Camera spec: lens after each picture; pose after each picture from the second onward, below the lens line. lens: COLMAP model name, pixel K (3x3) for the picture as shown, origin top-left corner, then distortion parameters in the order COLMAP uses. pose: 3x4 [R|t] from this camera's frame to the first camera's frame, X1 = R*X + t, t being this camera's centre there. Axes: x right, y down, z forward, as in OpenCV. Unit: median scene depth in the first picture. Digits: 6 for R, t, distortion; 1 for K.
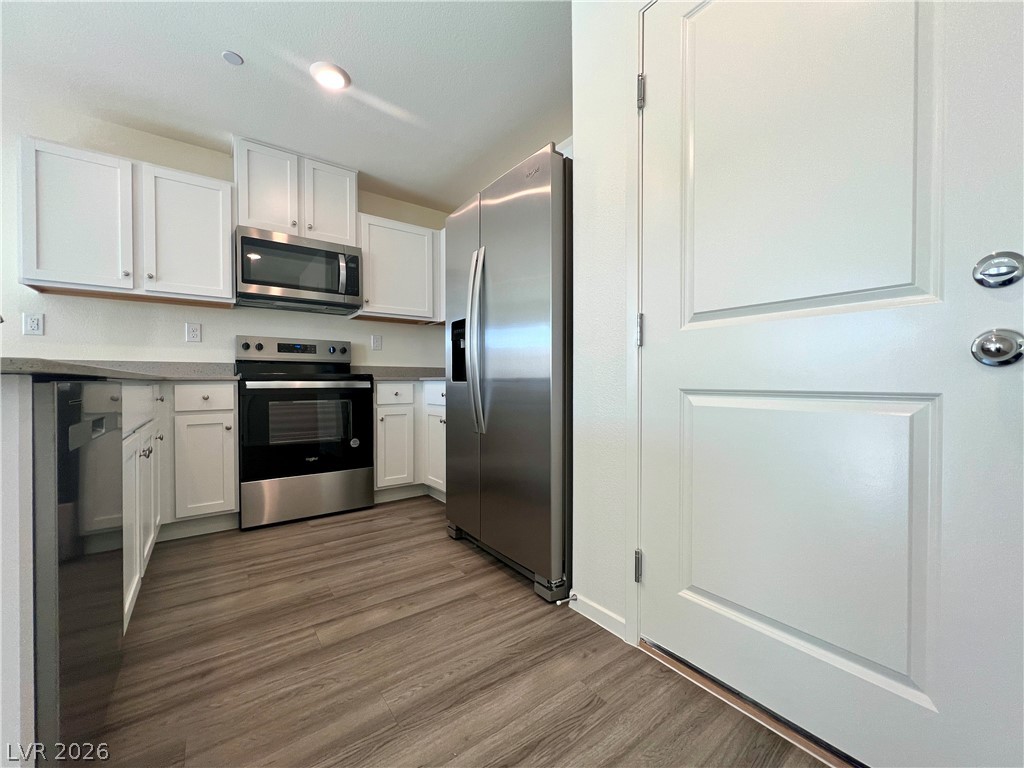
lens RADIAL K [[412.4, 0, 512.5], [0, 412.4, 385.7], [0, 0, 1]] dist [-0.008197, 0.001672]
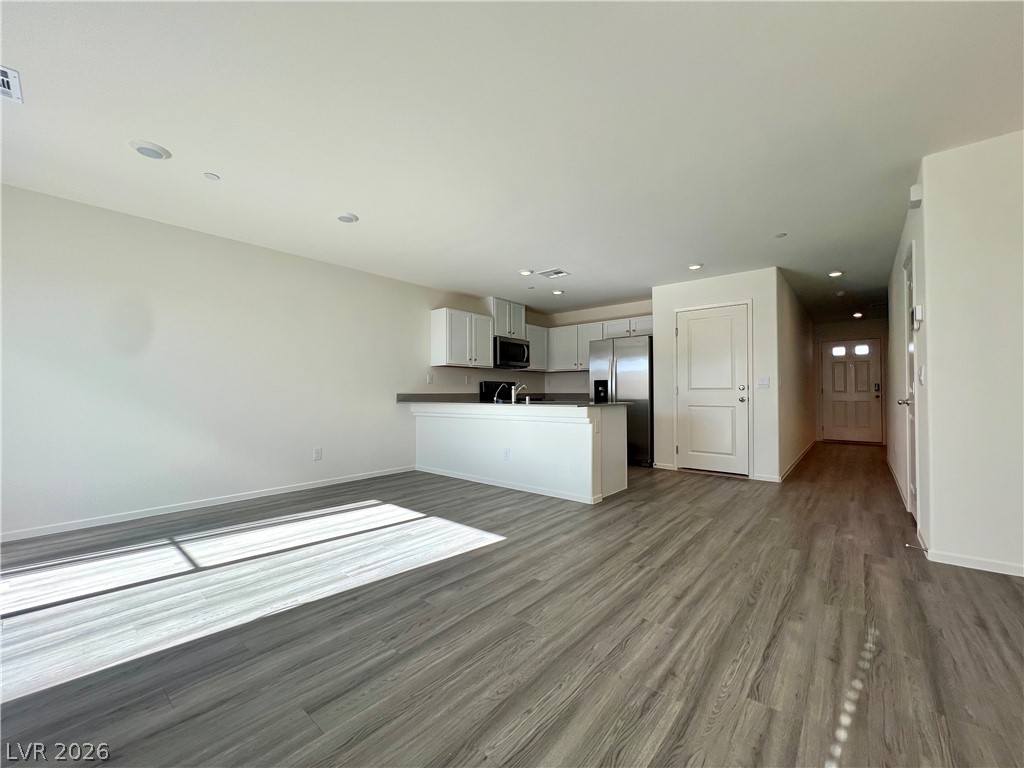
lens RADIAL K [[412.4, 0, 514.7], [0, 412.4, 386.2], [0, 0, 1]] dist [-0.008197, 0.001672]
pose [[0.974527, 0.003317, 0.224245, -1.202423], [0.002695, 0.999645, -0.026499, -0.042746], [-0.224253, 0.026429, 0.974172, -1.446721]]
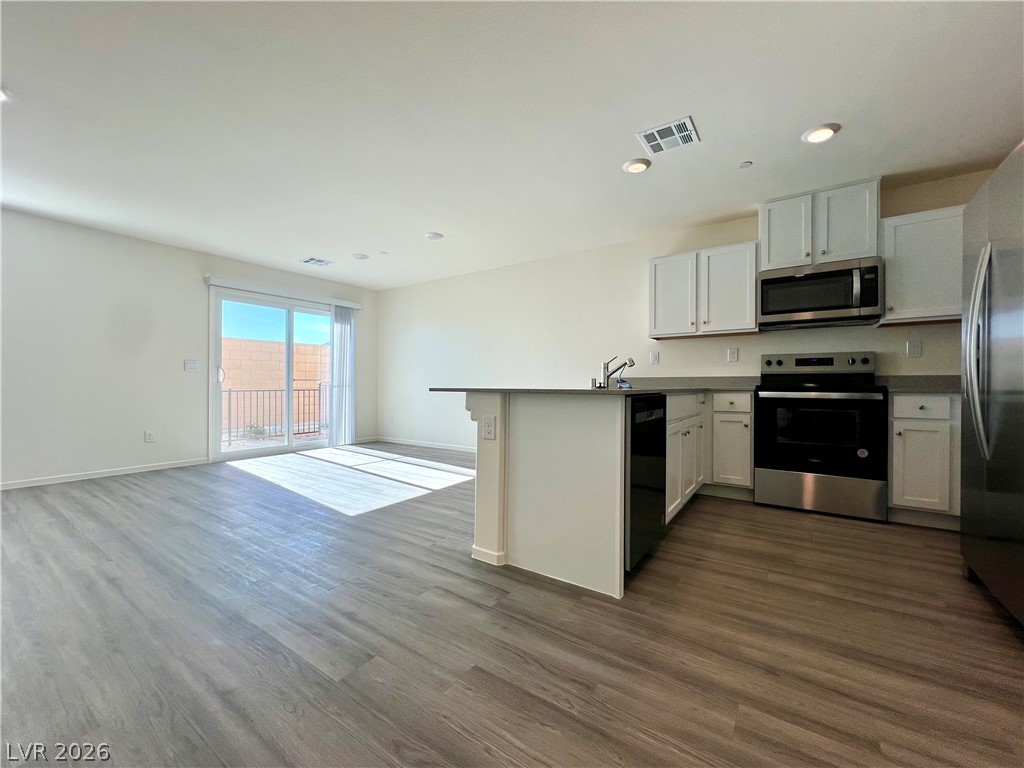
lens RADIAL K [[412.4, 0, 510.3], [0, 412.4, 386.9], [0, 0, 1]] dist [-0.008197, 0.001672]
pose [[0.318847, 0.009288, -0.947761, 0.353652], [-0.012884, 0.999902, 0.005465, -0.023246], [0.947718, 0.010468, 0.318936, -0.183907]]
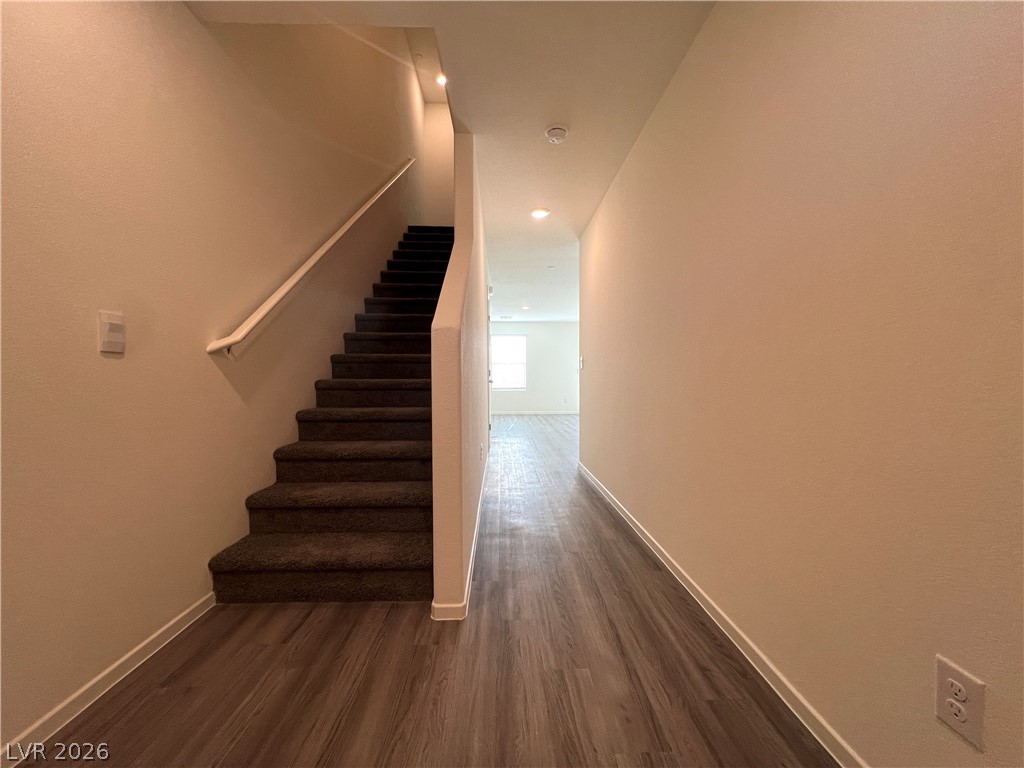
lens RADIAL K [[412.4, 0, 512.9], [0, 412.4, 380.9], [0, 0, 1]] dist [-0.008197, 0.001672]
pose [[-0.579491, 0.009443, -0.814924, 2.188079], [-0.002606, 0.999906, 0.013439, -0.045271], [0.814974, 0.009911, -0.579413, 1.042293]]
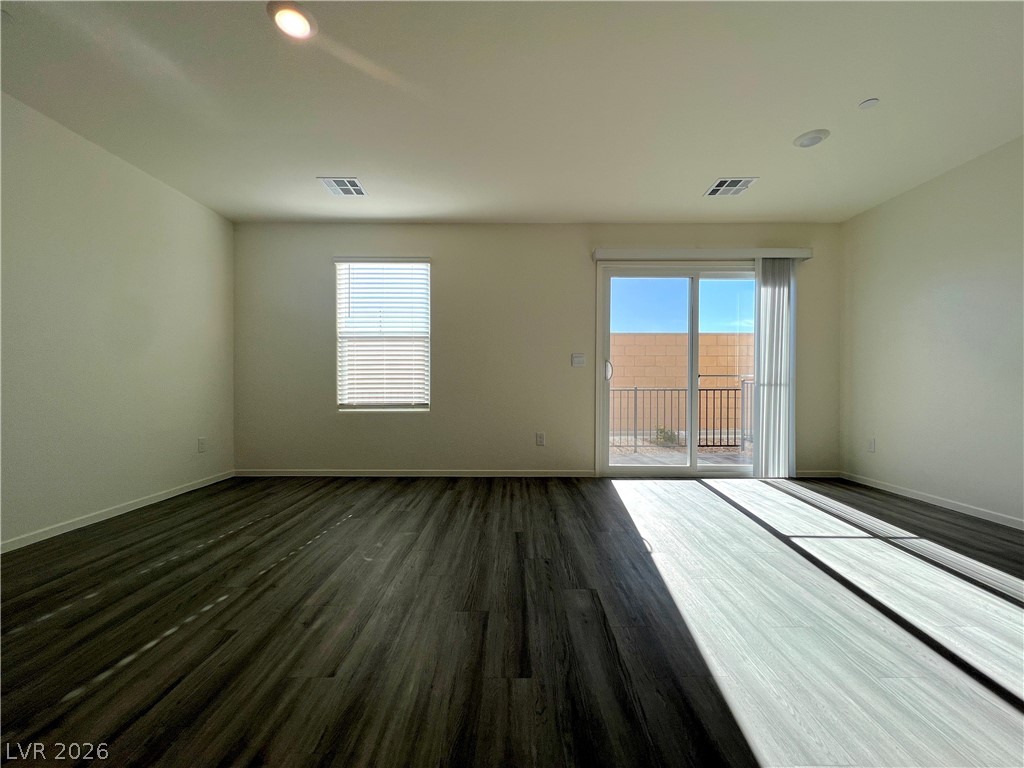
lens RADIAL K [[412.4, 0, 519.3], [0, 412.4, 386.7], [0, 0, 1]] dist [-0.008197, 0.001672]
pose [[-0.588496, 0.012792, -0.808399, -0.495977], [-0.007429, 0.999747, 0.021227, -0.020528], [0.808466, 0.018497, -0.588252, -0.215498]]
